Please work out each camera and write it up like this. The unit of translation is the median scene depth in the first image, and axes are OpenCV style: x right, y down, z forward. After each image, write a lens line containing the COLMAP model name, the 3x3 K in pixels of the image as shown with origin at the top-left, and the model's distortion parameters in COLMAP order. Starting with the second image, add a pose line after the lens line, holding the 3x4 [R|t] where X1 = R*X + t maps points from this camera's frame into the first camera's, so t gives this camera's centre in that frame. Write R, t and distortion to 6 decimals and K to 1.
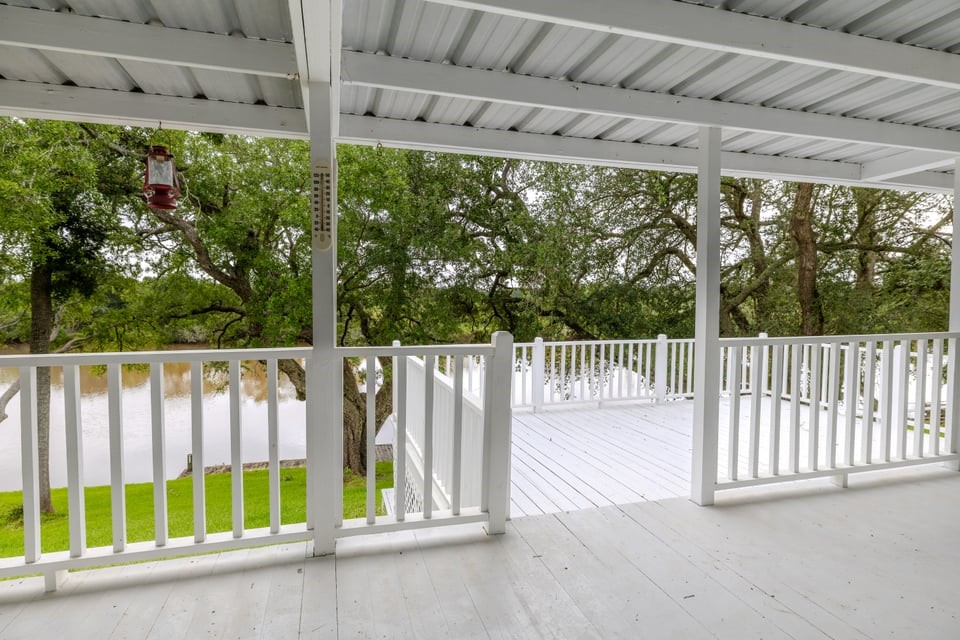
lens RADIAL K [[500.5, 0, 478.4], [0, 500.5, 318.5], [0, 0, 1]] dist [-0.002590, 0.000324]
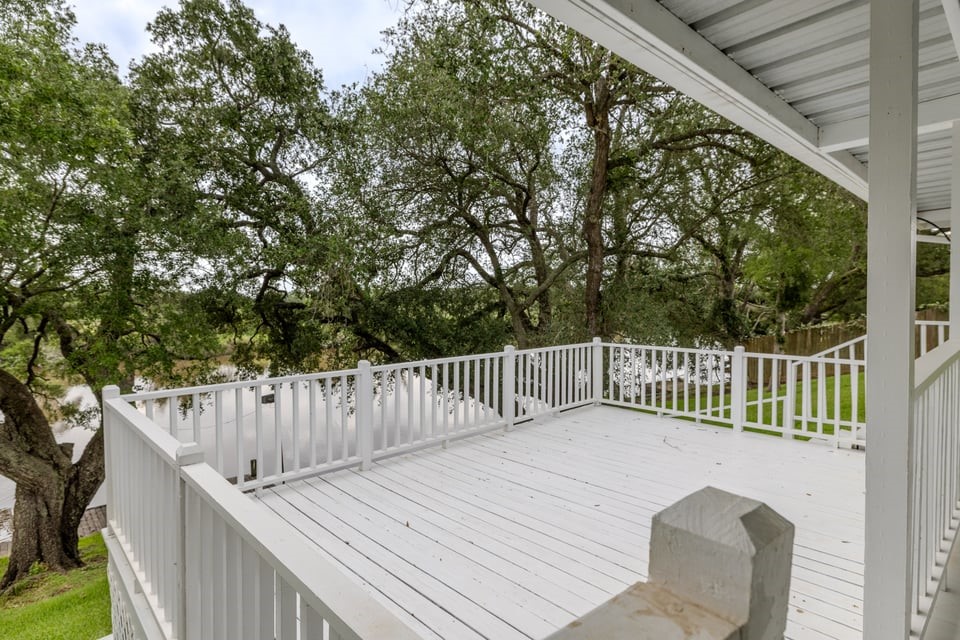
lens RADIAL K [[500.5, 0, 478.4], [0, 500.5, 318.5], [0, 0, 1]] dist [-0.002590, 0.000324]
pose [[0.898263, -0.027271, 0.438612, -0.016210], [0.030441, 0.999537, -0.000196, -0.006187], [-0.438403, 0.013528, 0.898677, 0.132992]]
